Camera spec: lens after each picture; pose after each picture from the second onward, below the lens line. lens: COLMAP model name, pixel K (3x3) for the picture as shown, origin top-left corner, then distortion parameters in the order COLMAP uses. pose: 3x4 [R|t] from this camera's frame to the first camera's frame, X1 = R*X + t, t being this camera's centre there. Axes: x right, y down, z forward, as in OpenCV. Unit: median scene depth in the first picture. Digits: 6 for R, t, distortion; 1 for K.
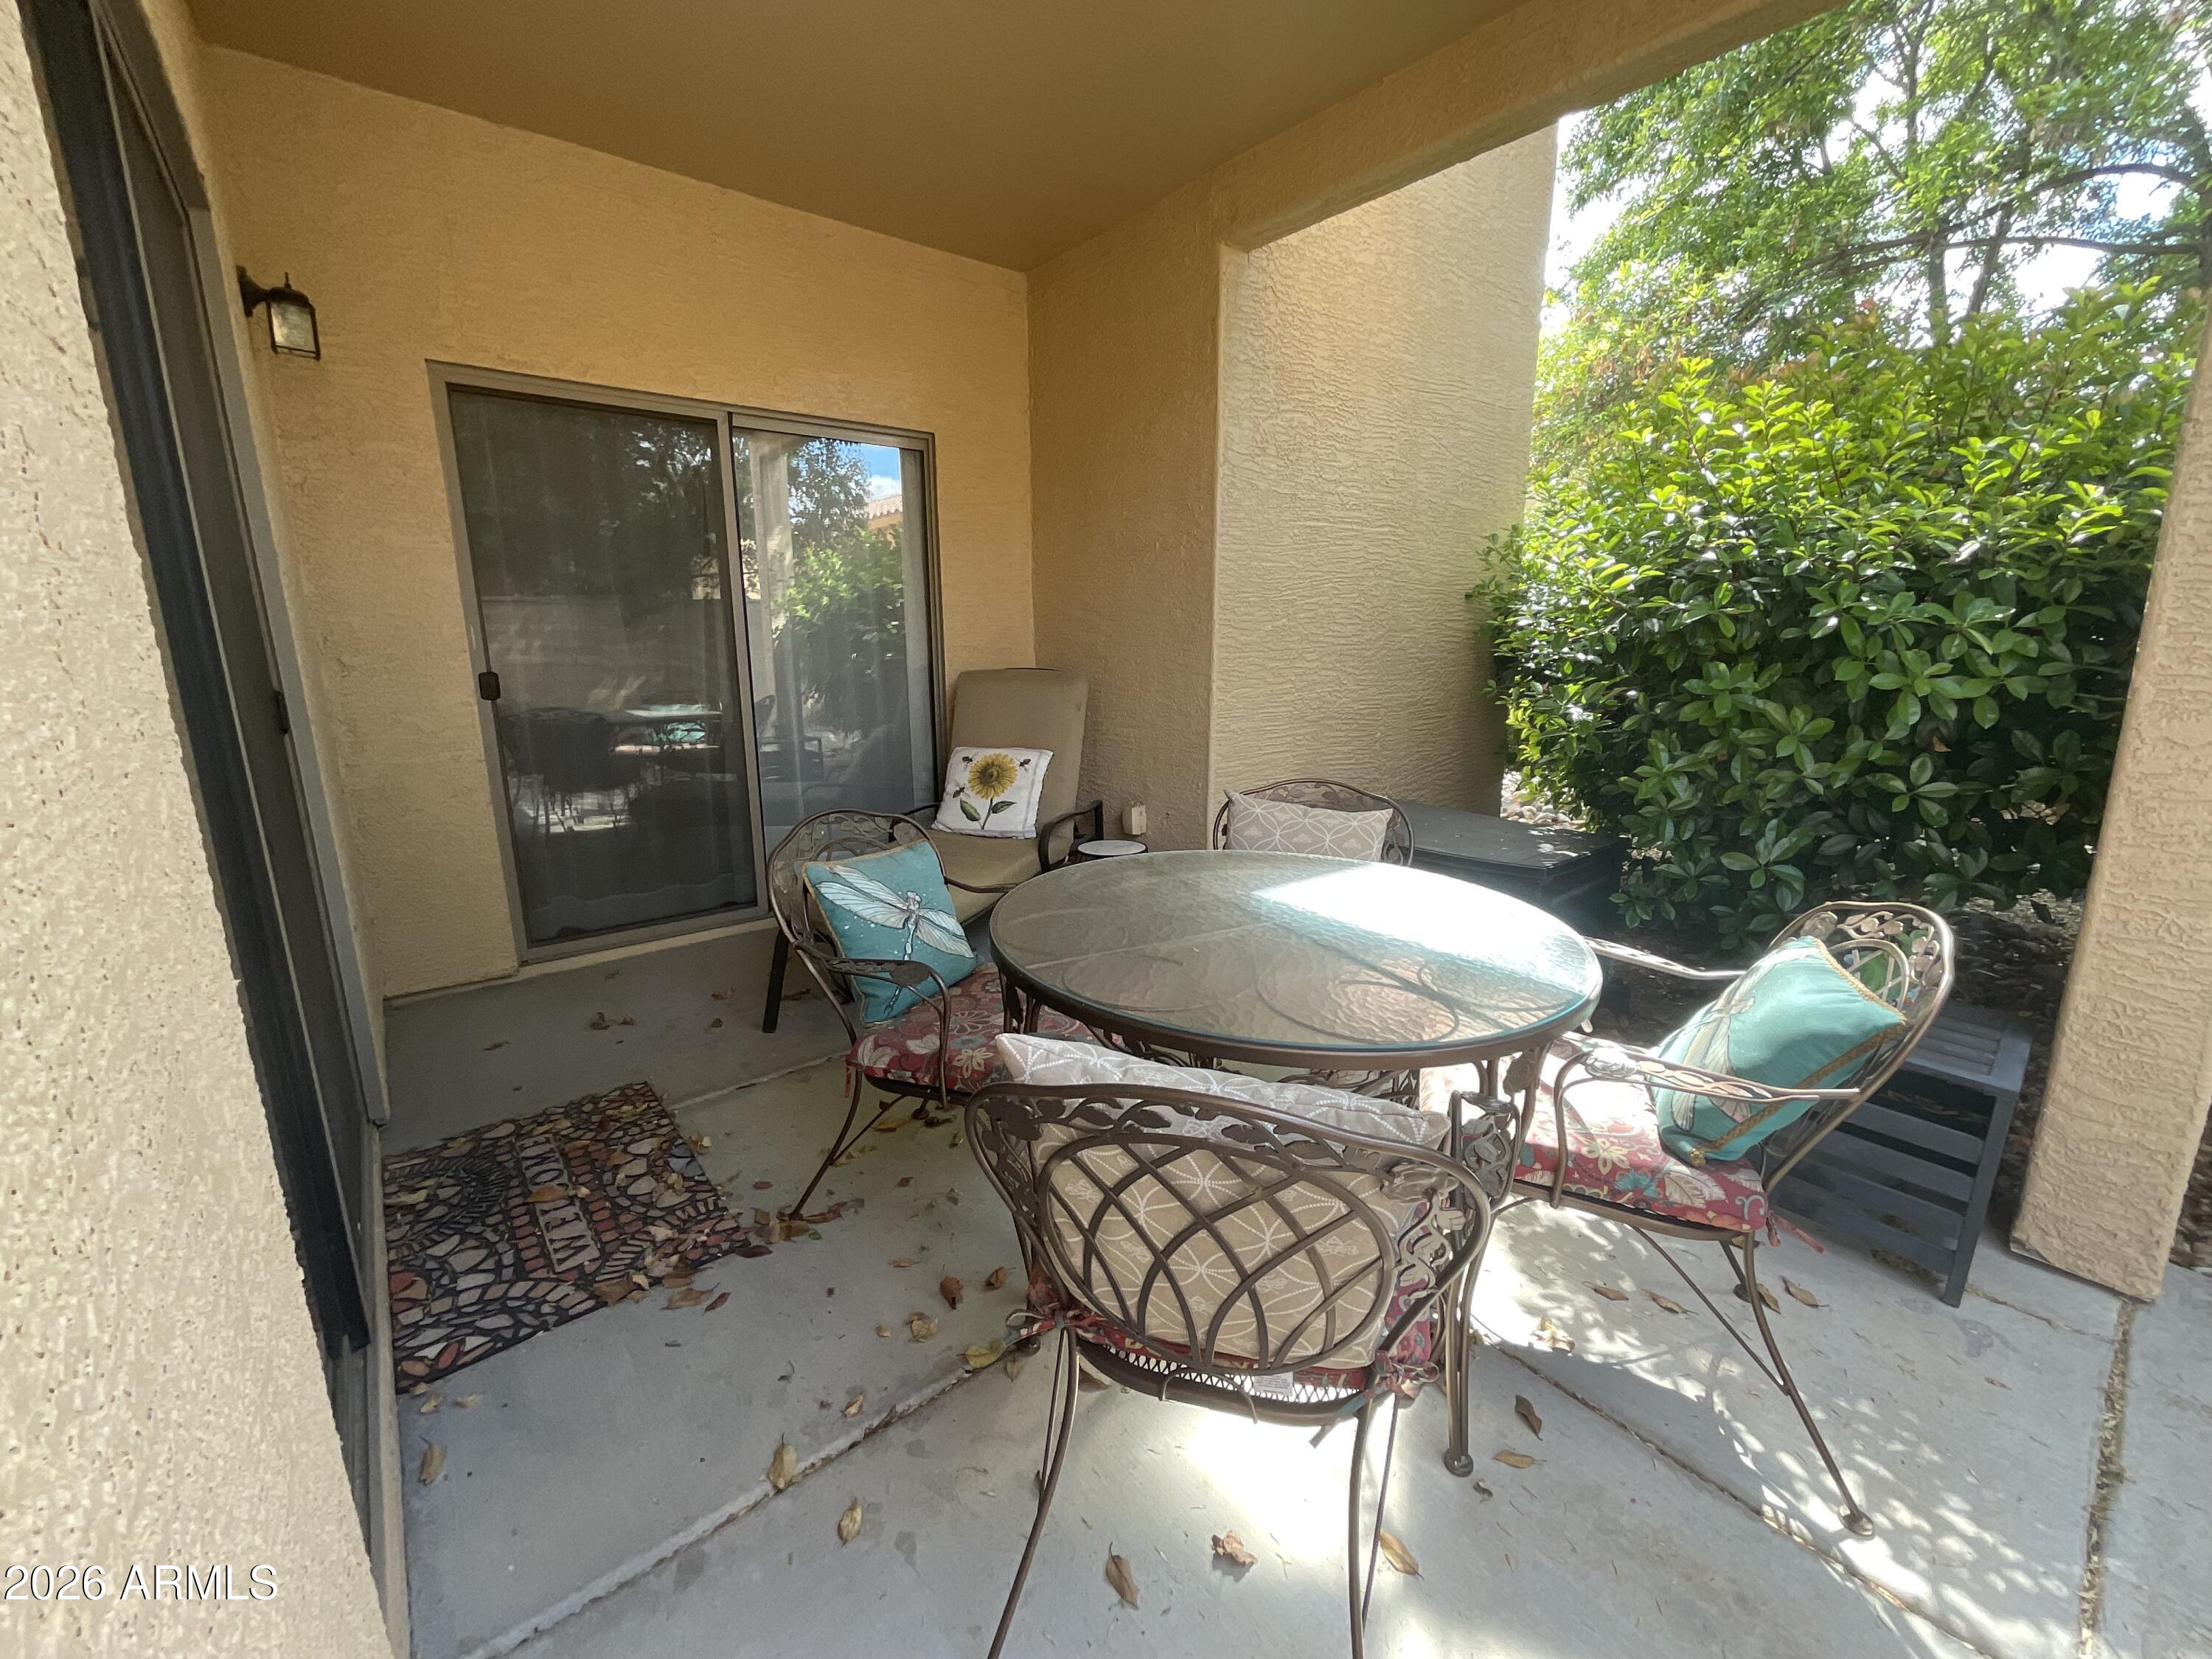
lens RADIAL K [[904.8, 0, 1108.2], [0, 904.8, 826.5], [0, 0, 1]] dist [0.002956, 0.000538]
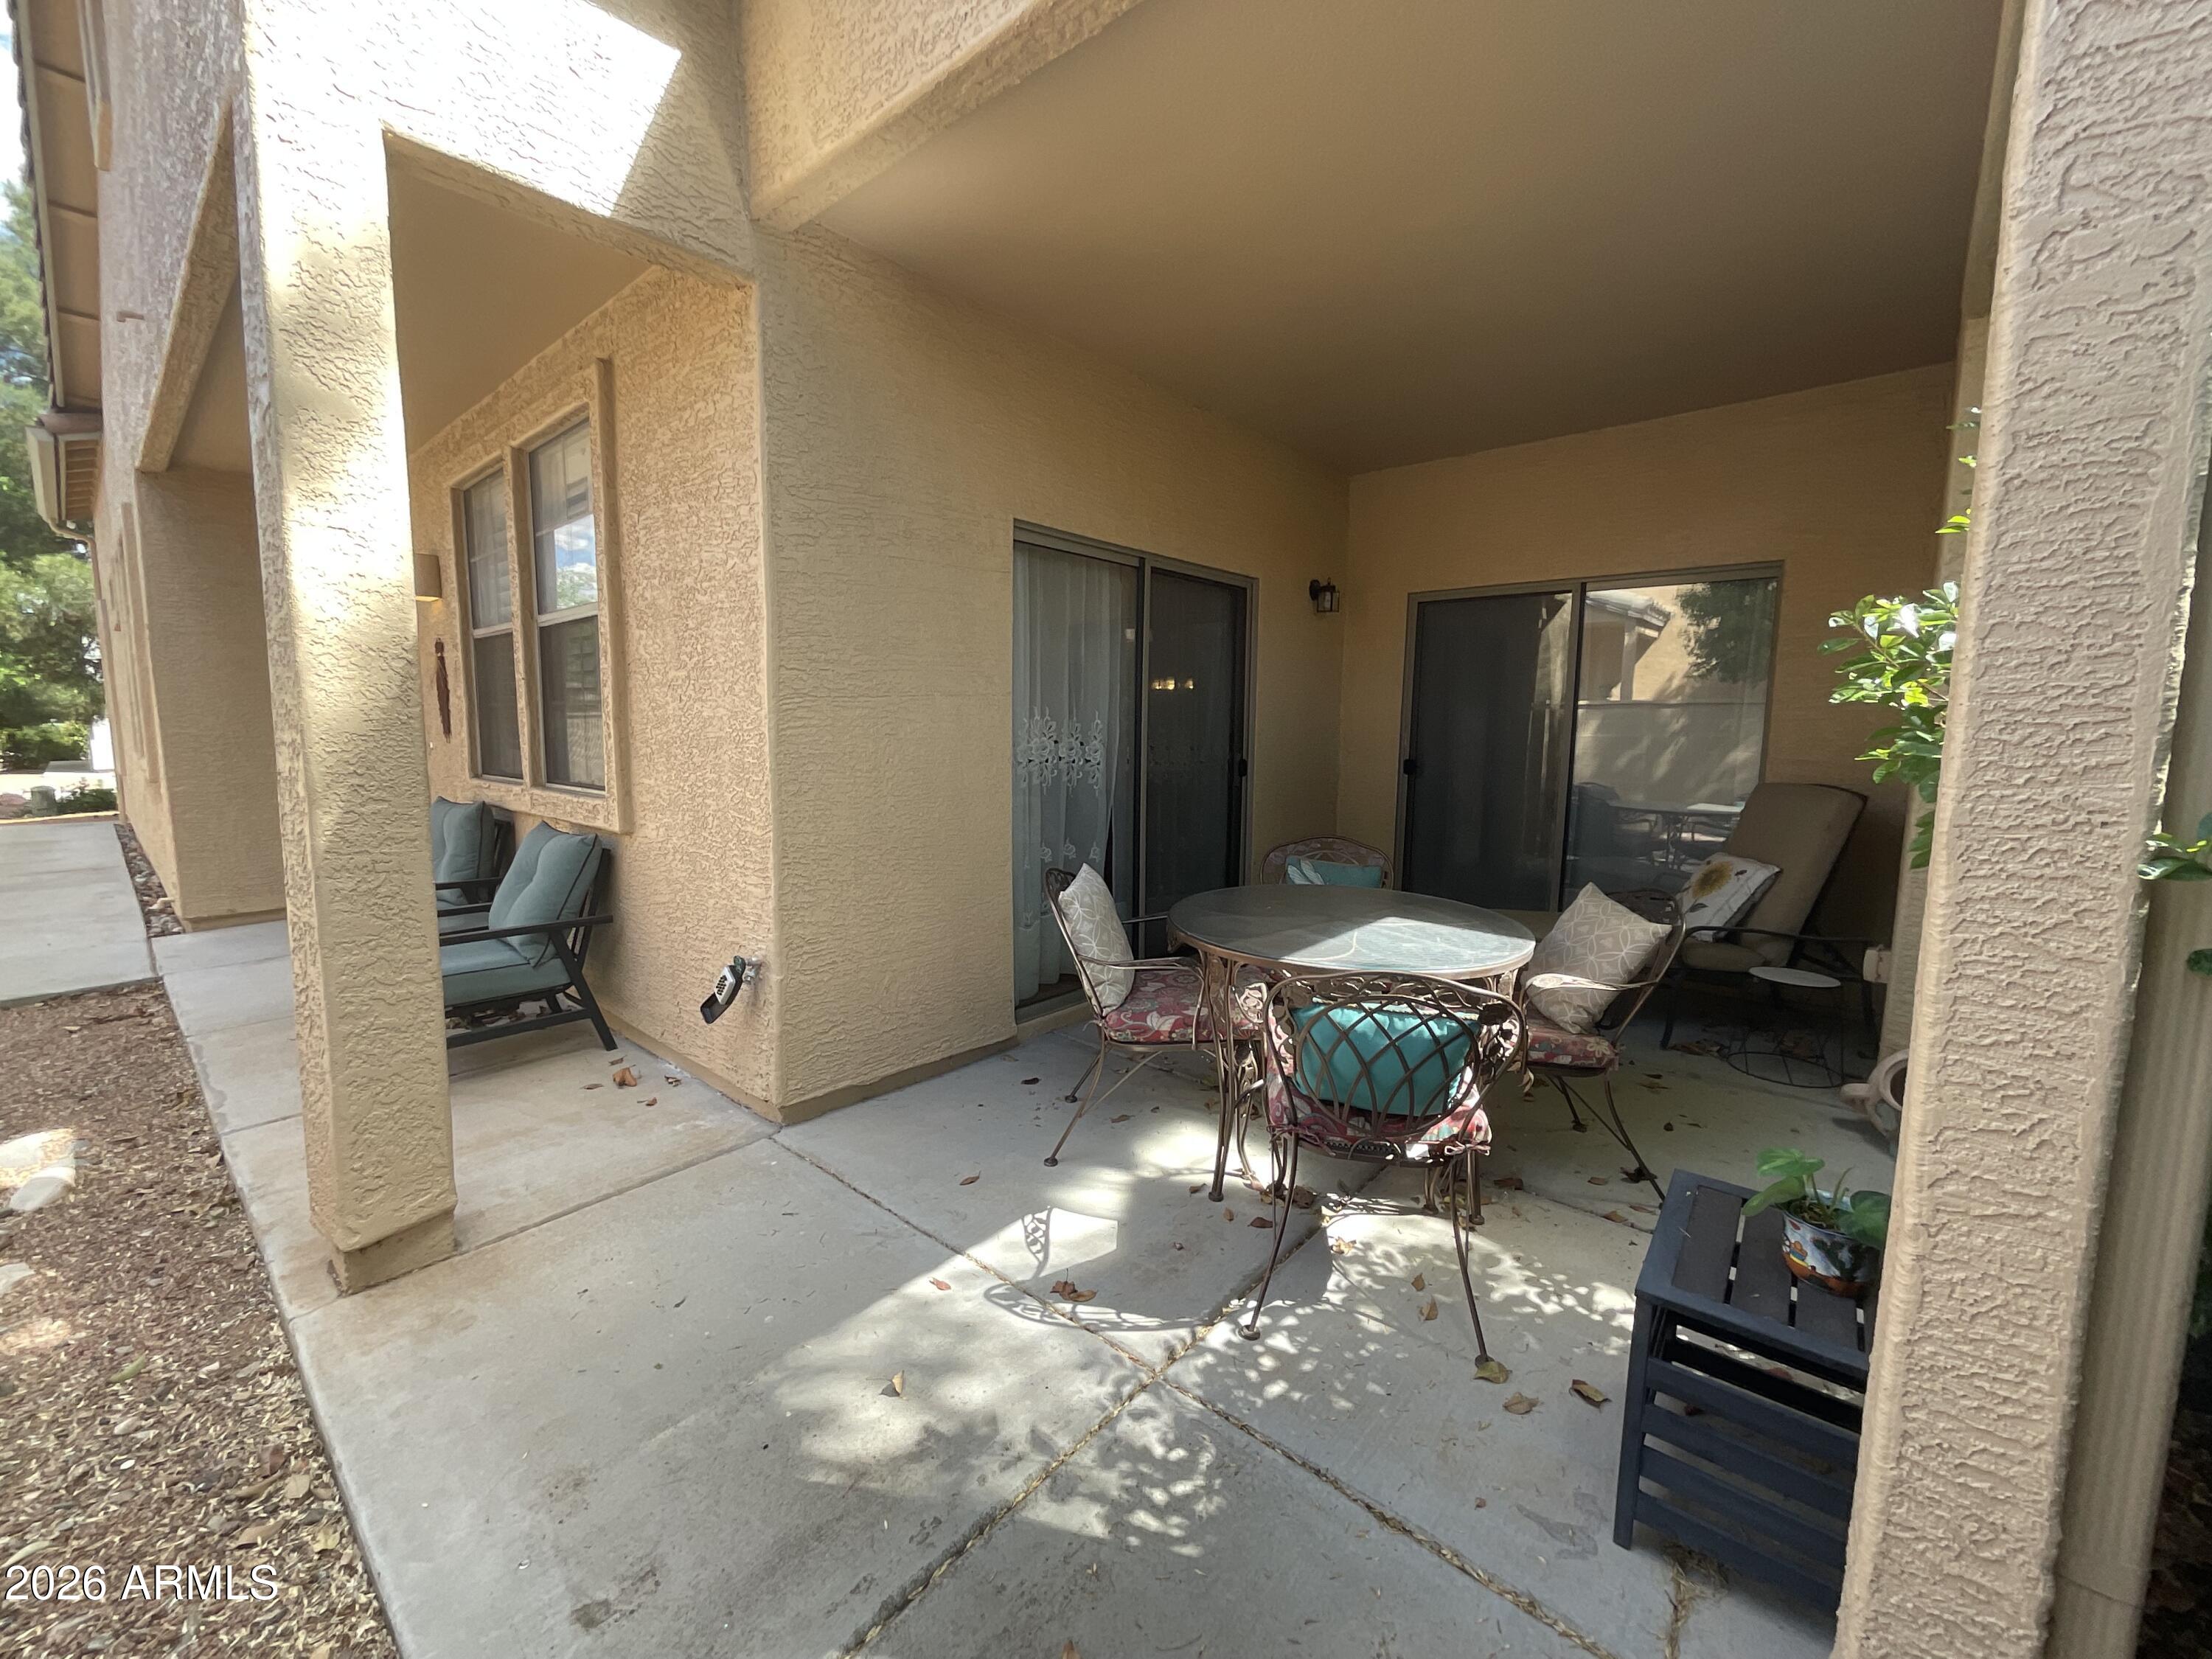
lens RADIAL K [[904.8, 0, 1108.2], [0, 904.8, 826.5], [0, 0, 1]] dist [0.002956, 0.000538]
pose [[0.167046, 0.114495, -0.979279, 1.795035], [-0.221622, 0.972178, 0.075860, -0.094254], [0.960718, 0.204357, 0.187773, 0.269220]]
